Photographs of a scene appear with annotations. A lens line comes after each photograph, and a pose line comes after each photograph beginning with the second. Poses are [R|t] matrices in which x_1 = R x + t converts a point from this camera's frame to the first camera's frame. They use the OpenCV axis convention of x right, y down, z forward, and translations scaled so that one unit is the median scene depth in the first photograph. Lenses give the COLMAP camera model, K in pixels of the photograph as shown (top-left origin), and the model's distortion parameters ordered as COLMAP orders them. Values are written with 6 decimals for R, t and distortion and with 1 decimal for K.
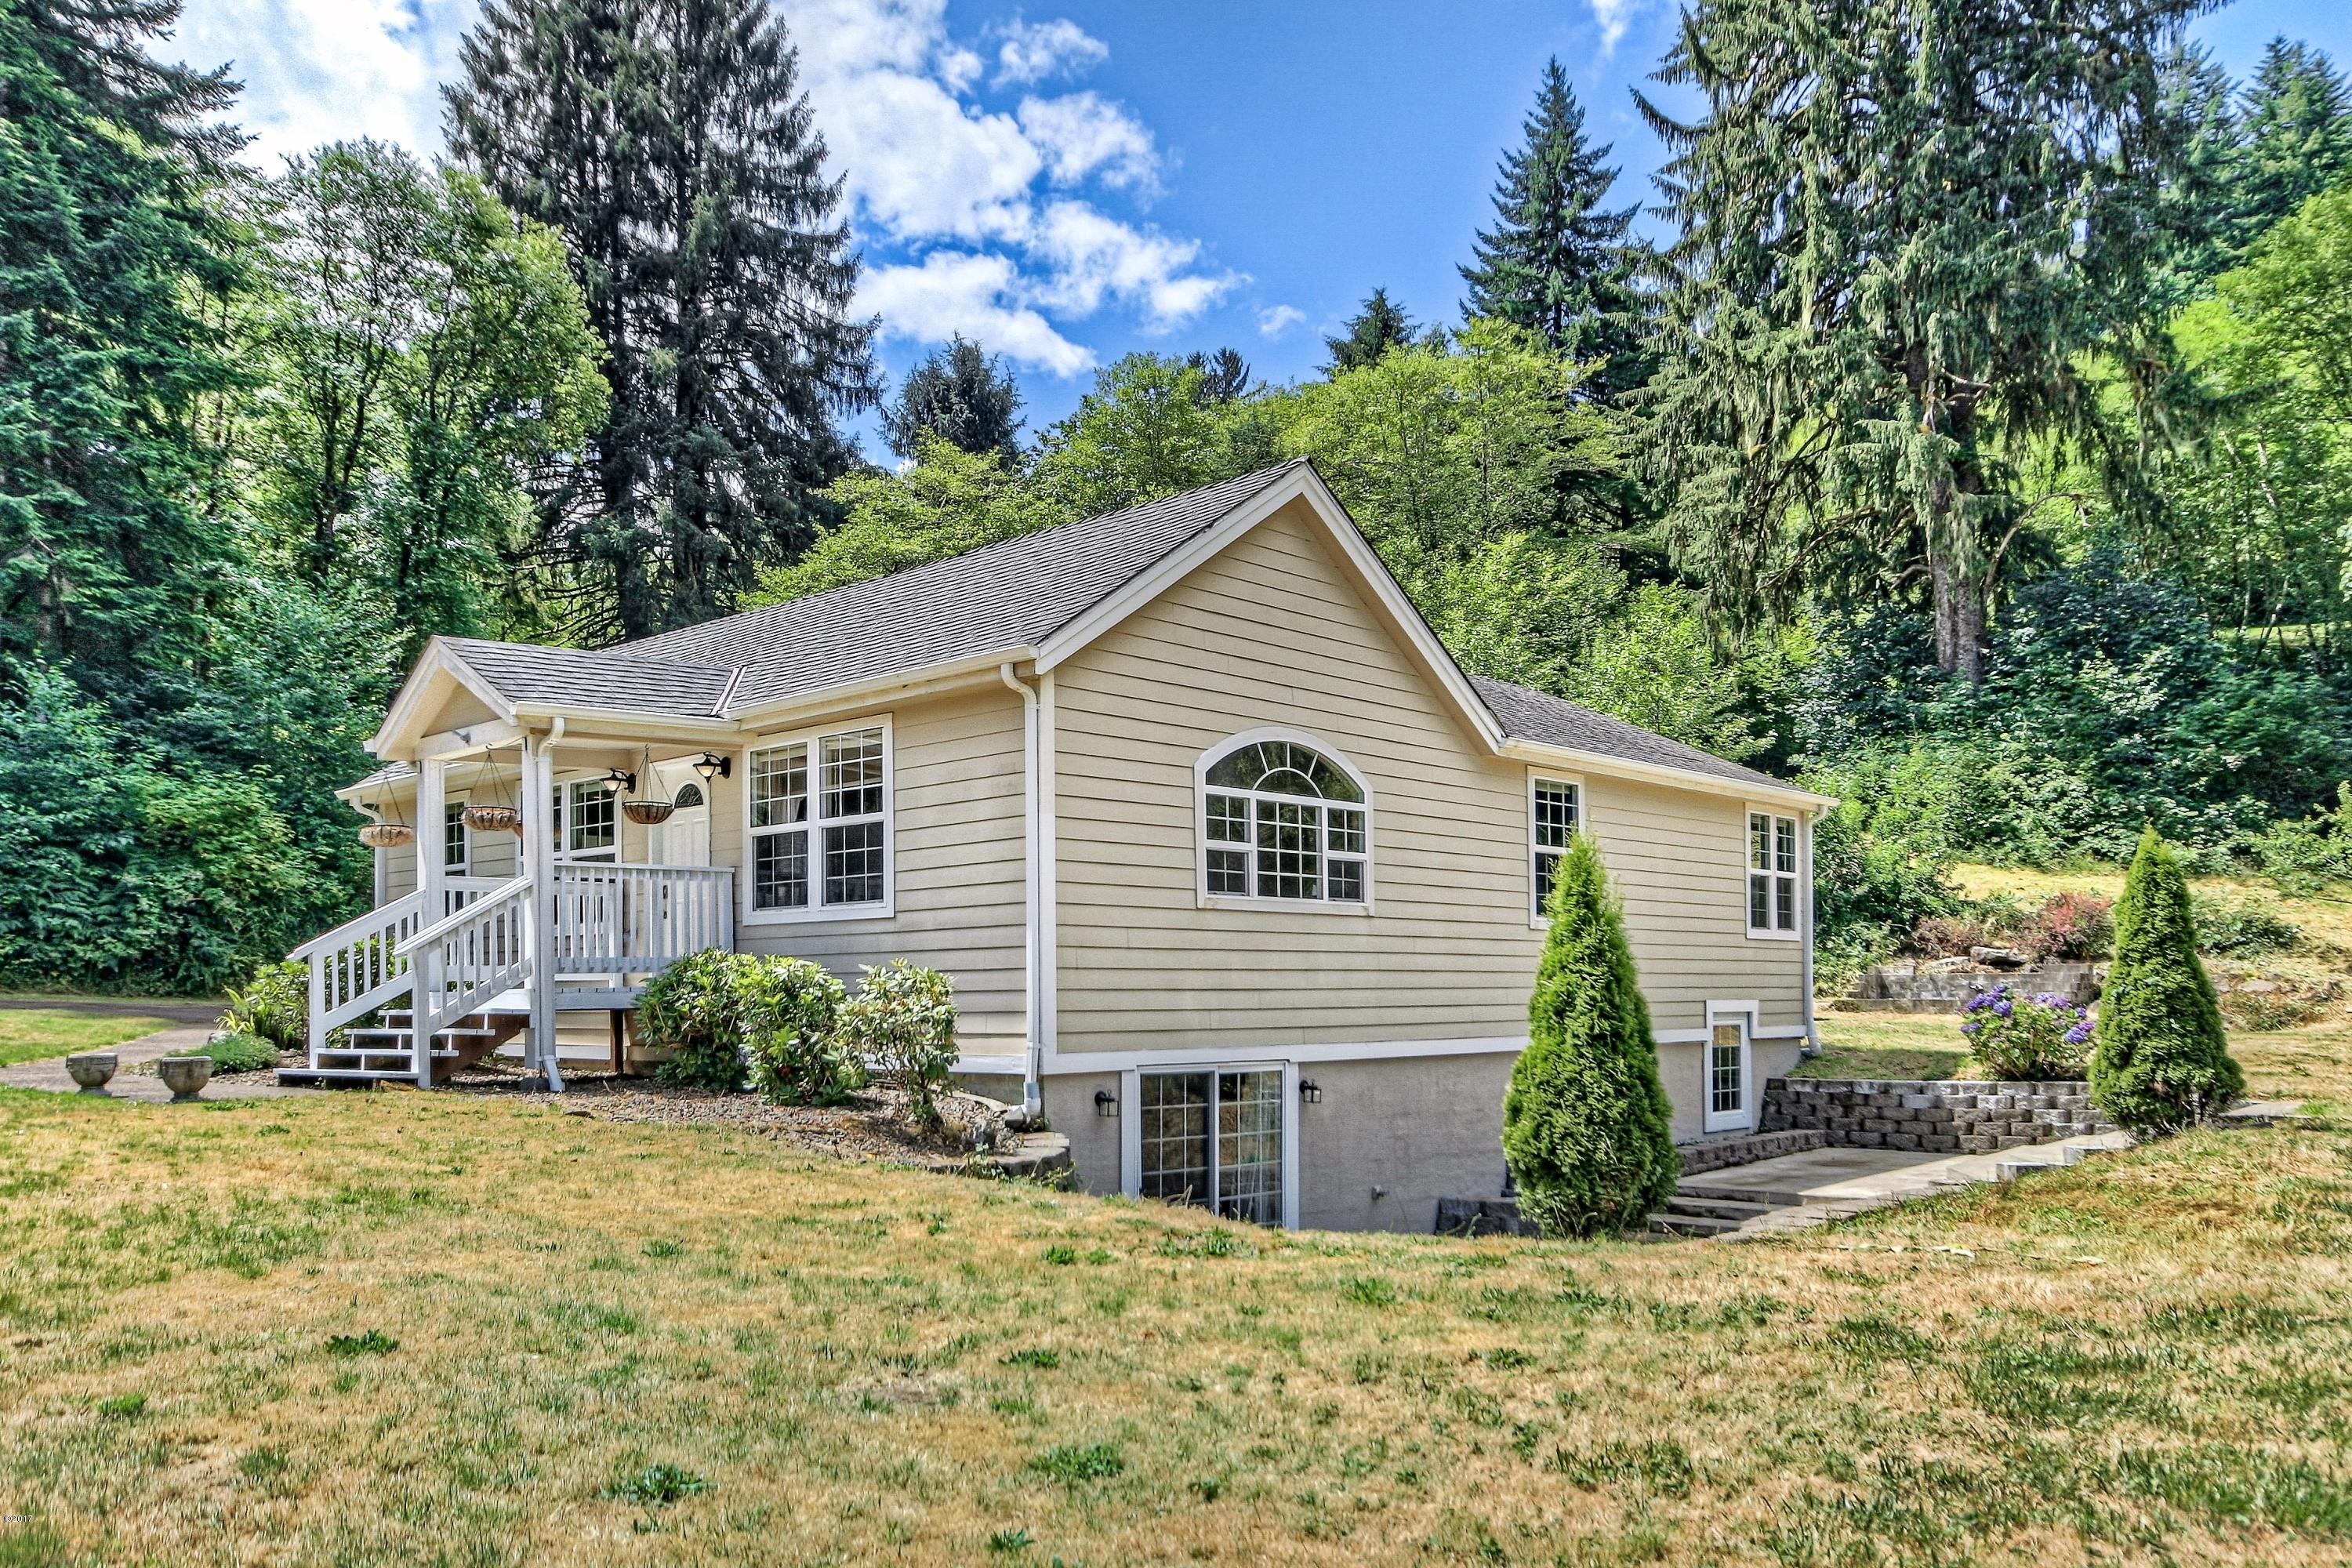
lens RADIAL K [[1603.7, 0, 1174.3], [0, 1603.7, 794.5], [0, 0, 1]] dist [0.016903, -0.003571]
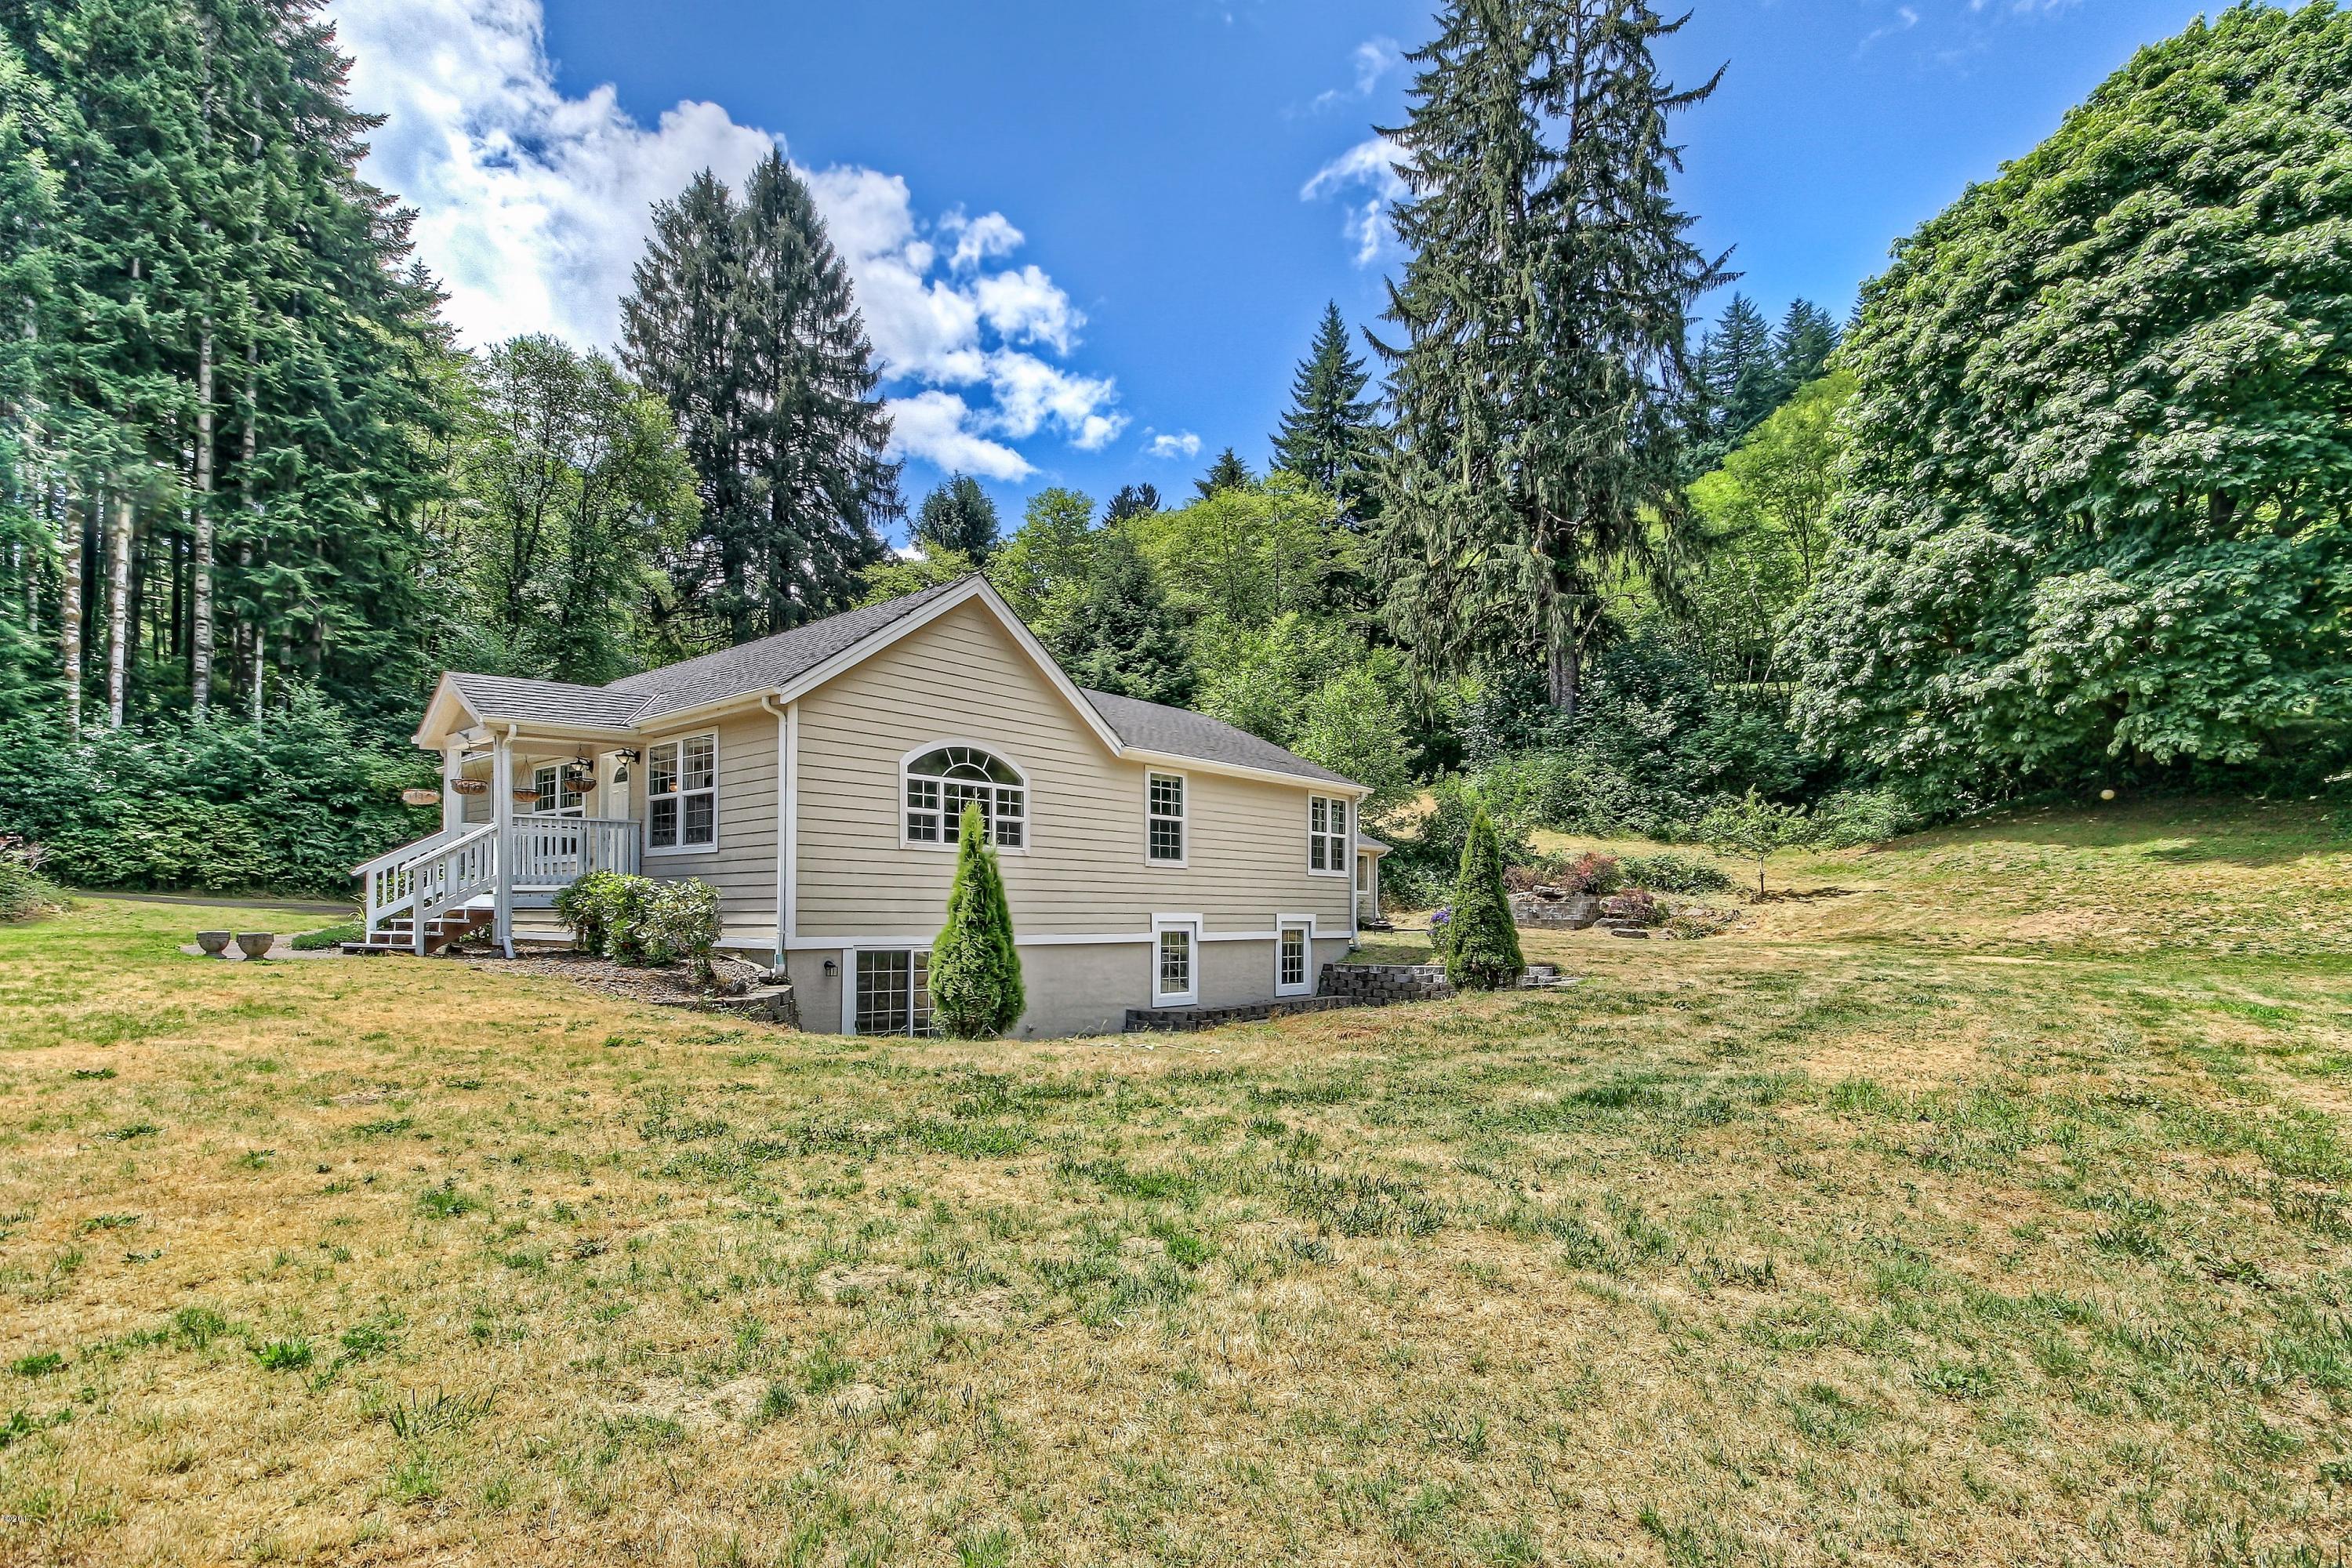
lens RADIAL K [[1089.3, 0, 1183.2], [0, 1089.3, 776.3], [0, 0, 1]] dist [0.017966, 0.001724]
pose [[0.999769, 0.016399, 0.013879, 0.115795], [-0.016355, 0.999861, -0.003260, -0.001562], [-0.013931, 0.003032, 0.999898, -0.043203]]
